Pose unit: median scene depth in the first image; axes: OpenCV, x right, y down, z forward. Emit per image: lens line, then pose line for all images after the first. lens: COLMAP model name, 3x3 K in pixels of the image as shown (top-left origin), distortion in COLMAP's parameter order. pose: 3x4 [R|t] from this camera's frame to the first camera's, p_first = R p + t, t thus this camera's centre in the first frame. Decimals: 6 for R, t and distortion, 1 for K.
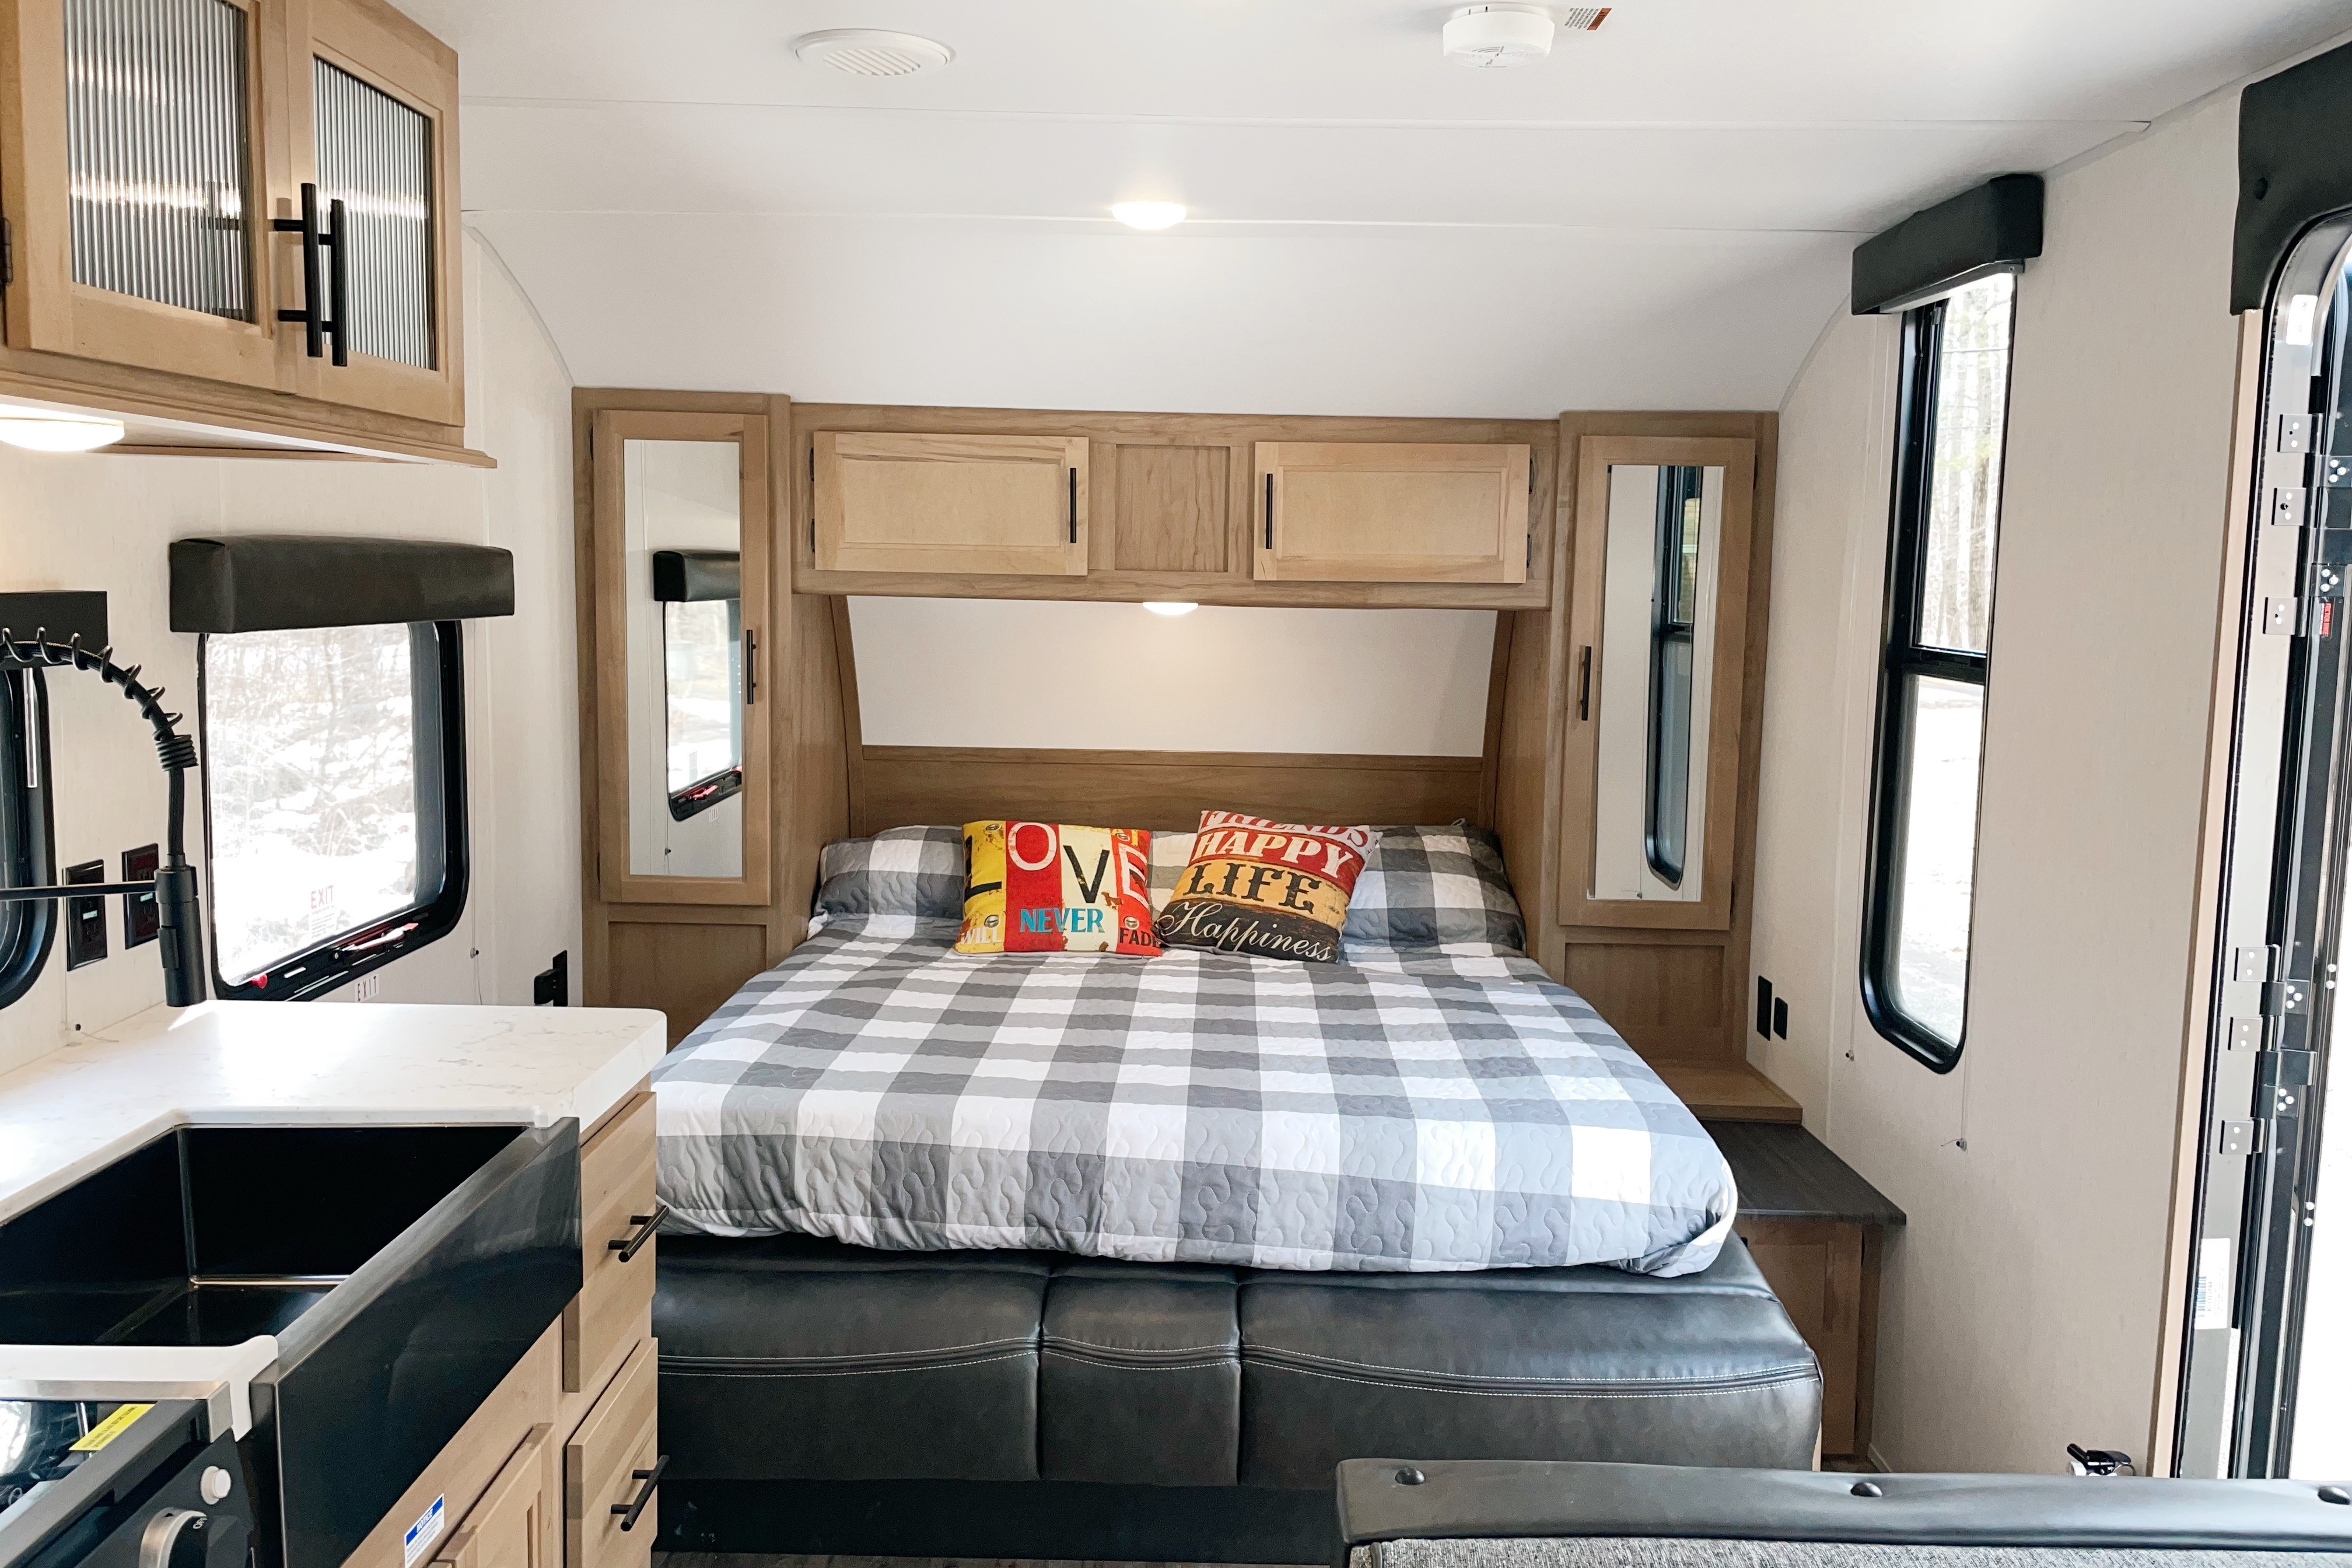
lens RADIAL K [[1790.2, 0, 1174.8], [0, 1790.2, 710.8], [0, 0, 1]] dist [0.044156, -0.048574]
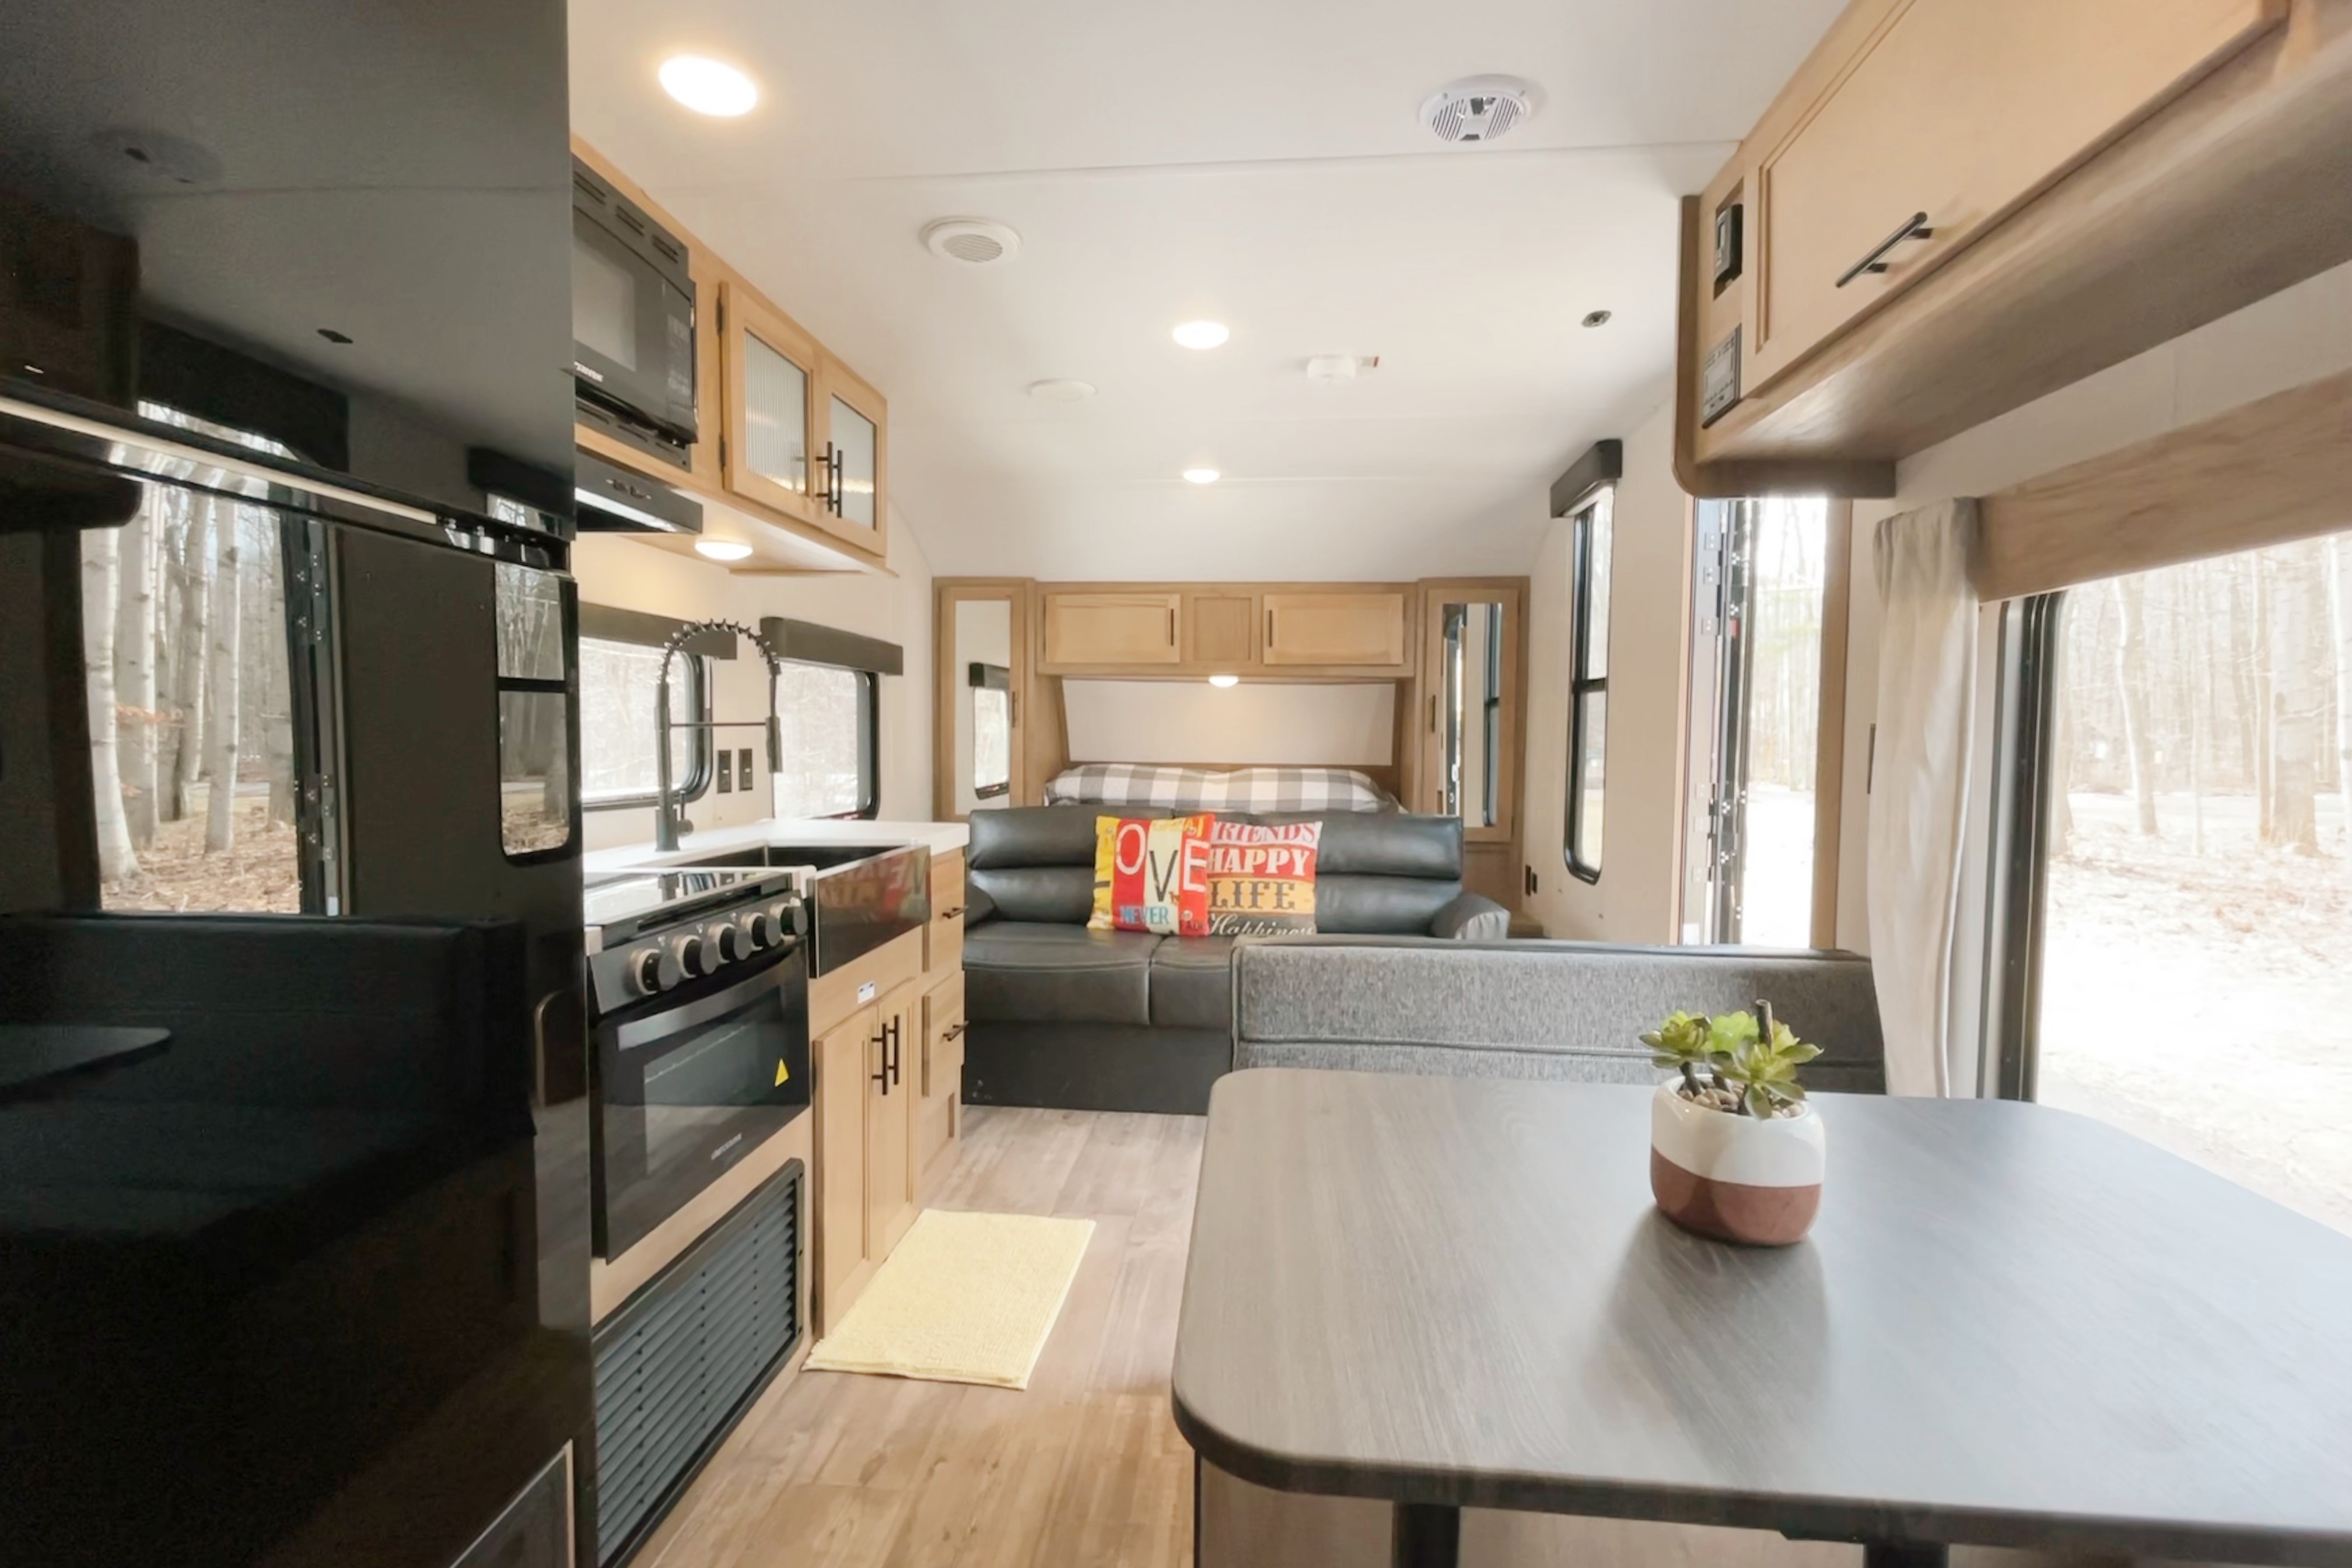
lens RADIAL K [[1028.9, 0, 1175.0], [0, 1028.9, 748.2], [0, 0, 1]] dist [0.000027, -0.000479]
pose [[0.996148, -0.004392, -0.087577, 0.048156], [-0.000788, 0.998256, -0.059026, 0.091309], [0.087683, 0.058867, 0.994408, -0.144356]]
